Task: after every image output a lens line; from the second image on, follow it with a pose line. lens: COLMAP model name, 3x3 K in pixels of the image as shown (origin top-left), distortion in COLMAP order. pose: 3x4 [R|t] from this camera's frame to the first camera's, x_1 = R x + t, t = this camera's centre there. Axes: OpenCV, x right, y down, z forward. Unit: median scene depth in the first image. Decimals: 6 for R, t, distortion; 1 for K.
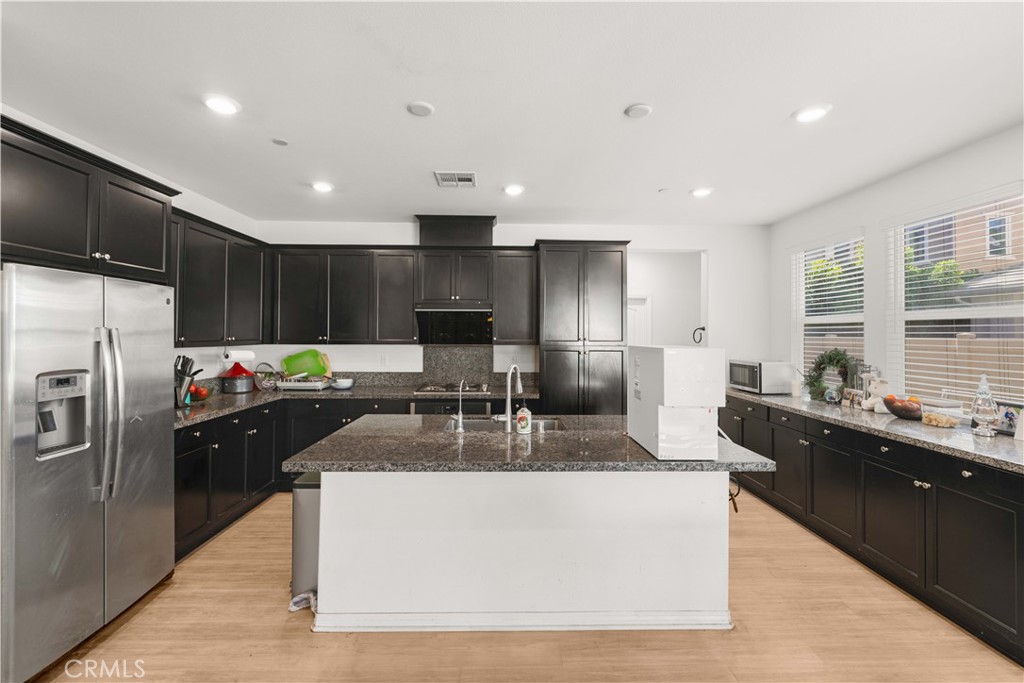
lens RADIAL K [[420.7, 0, 516.8], [0, 420.7, 331.4], [0, 0, 1]] dist [-0.009380, -0.000178]
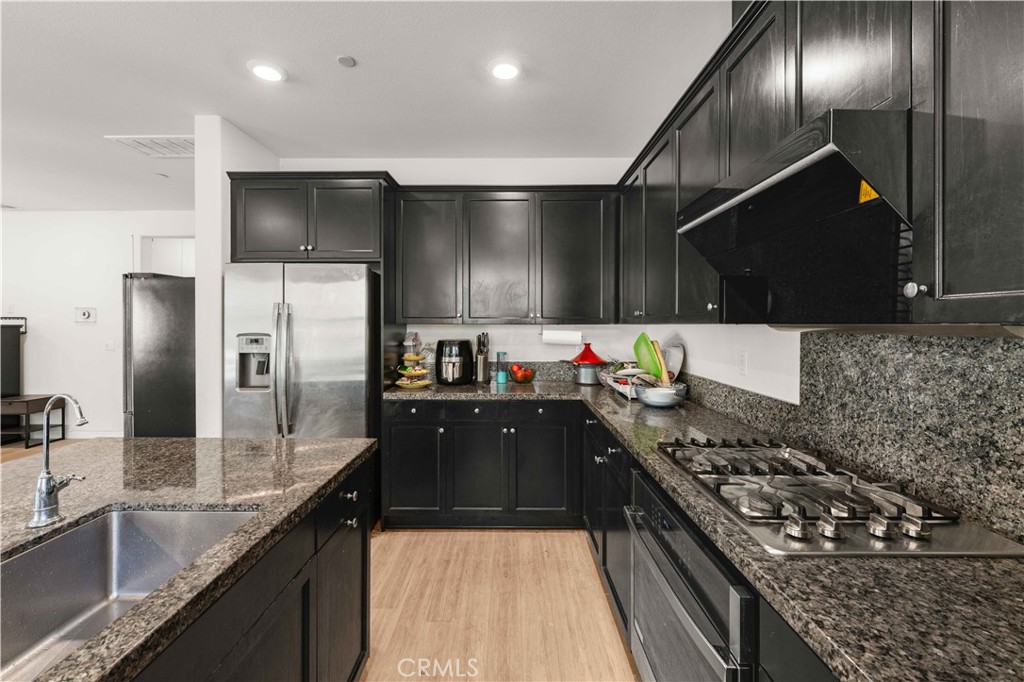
lens RADIAL K [[420.7, 0, 511.7], [0, 420.7, 328.2], [0, 0, 1]] dist [-0.009380, -0.000178]
pose [[-0.040679, 0.004510, -0.999162, 0.145282], [0.006571, 0.999969, 0.004246, 0.034889], [0.999151, -0.006393, -0.040707, 0.888535]]
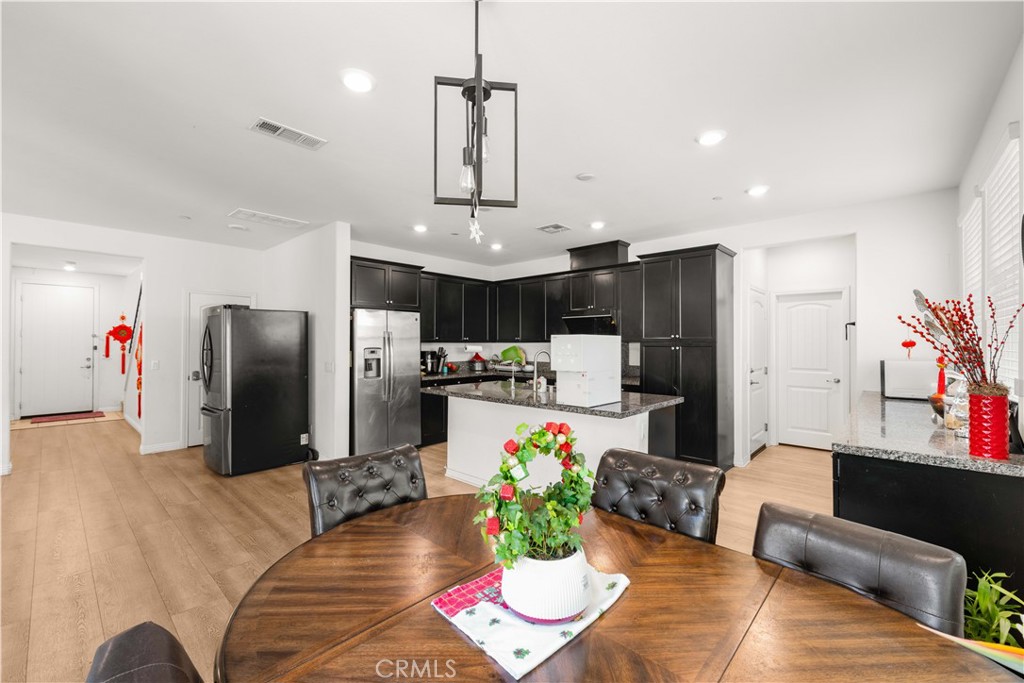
lens RADIAL K [[420.7, 0, 516.8], [0, 420.7, 345.3], [0, 0, 1]] dist [-0.009380, -0.000178]
pose [[0.725267, -0.001421, -0.688467, 0.637235], [0.009209, 0.999928, 0.007637, 0.030784], [0.688406, -0.011879, 0.725228, -0.136005]]
